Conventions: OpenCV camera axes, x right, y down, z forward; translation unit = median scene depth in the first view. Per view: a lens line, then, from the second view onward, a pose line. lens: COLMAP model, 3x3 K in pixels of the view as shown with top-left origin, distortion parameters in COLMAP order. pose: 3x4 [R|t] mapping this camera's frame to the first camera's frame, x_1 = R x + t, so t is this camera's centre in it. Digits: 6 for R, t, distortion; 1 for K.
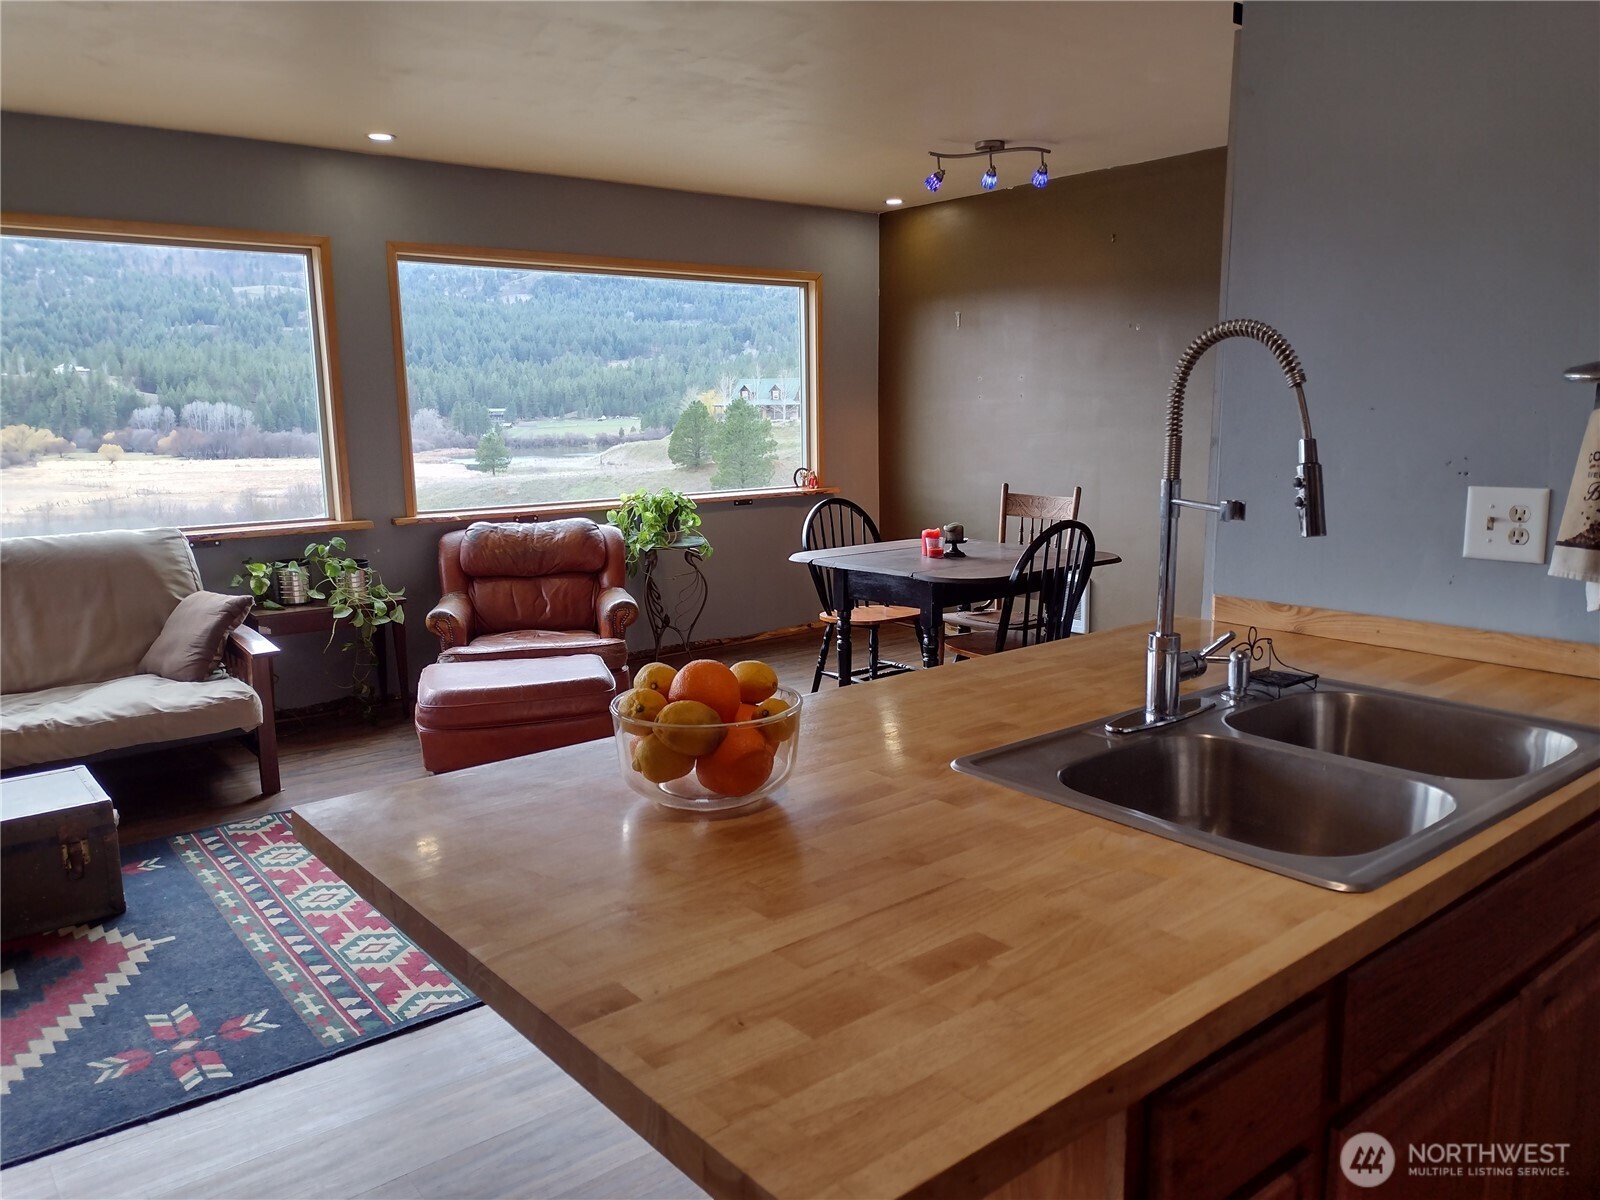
lens RADIAL K [[1185.2, 0, 803.2], [0, 1185.2, 608.4], [0, 0, 1]] dist [0.098391, -0.140966]
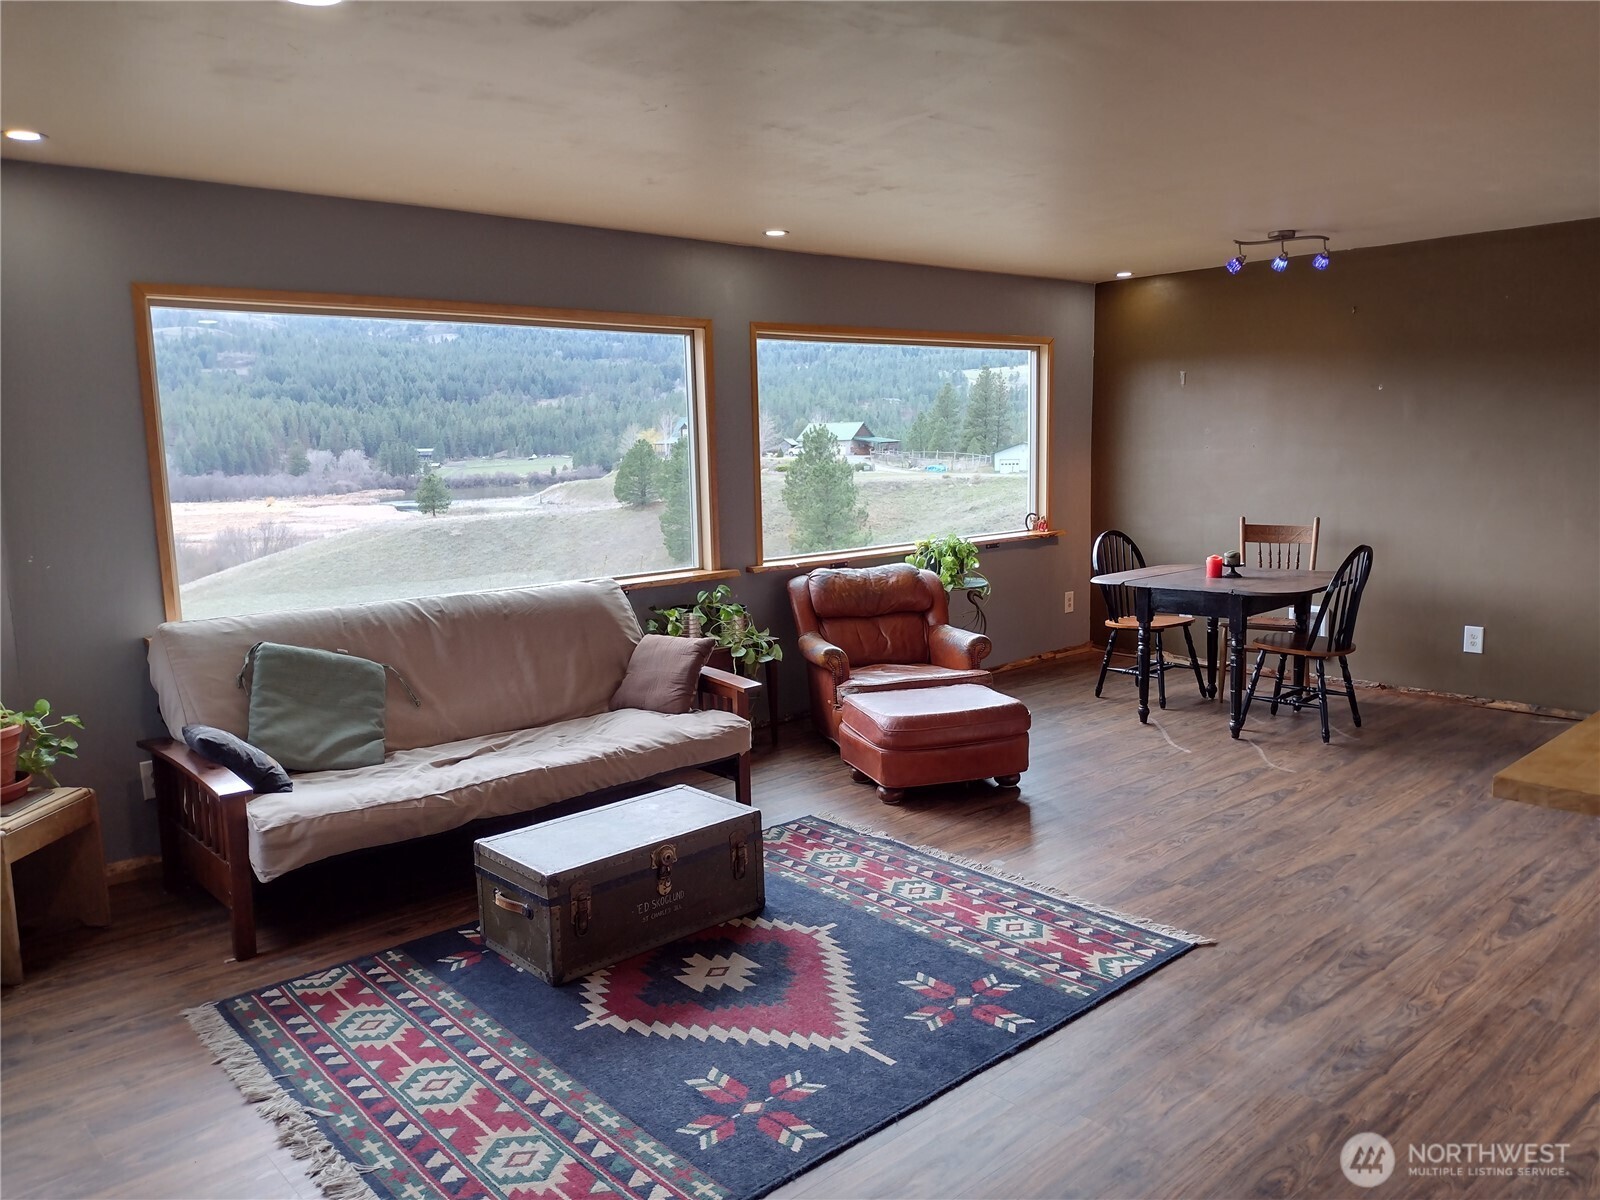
lens RADIAL K [[1185.2, 0, 803.2], [0, 1185.2, 608.4], [0, 0, 1]] dist [0.098391, -0.140966]
pose [[0.998171, -0.018912, 0.057413, -0.424510], [0.020613, 0.999362, -0.029181, -0.003719], [-0.056824, 0.030312, 0.997924, -0.127772]]
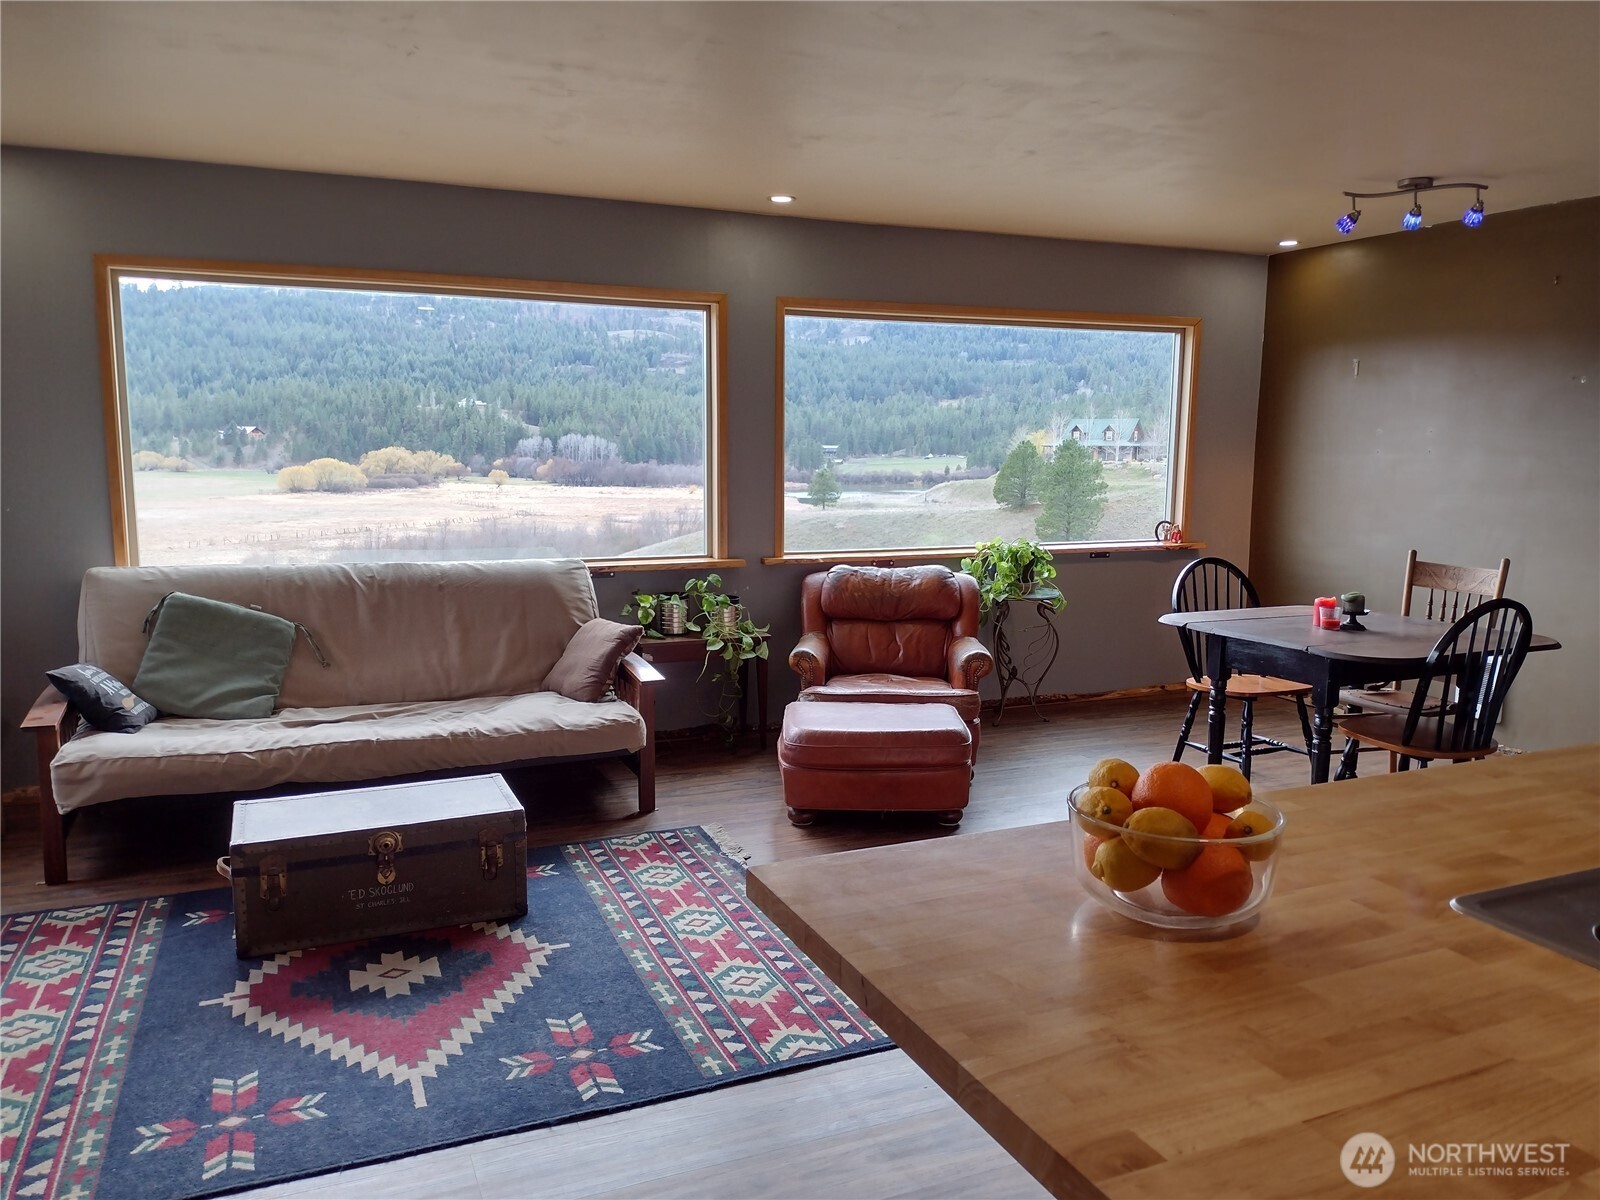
lens RADIAL K [[1185.2, 0, 803.2], [0, 1185.2, 608.4], [0, 0, 1]] dist [0.098391, -0.140966]
pose [[0.963553, 0.058264, -0.261095, -0.039909], [-0.066517, 0.997523, -0.022876, -0.011326], [0.259115, 0.039410, 0.965042, 0.006281]]
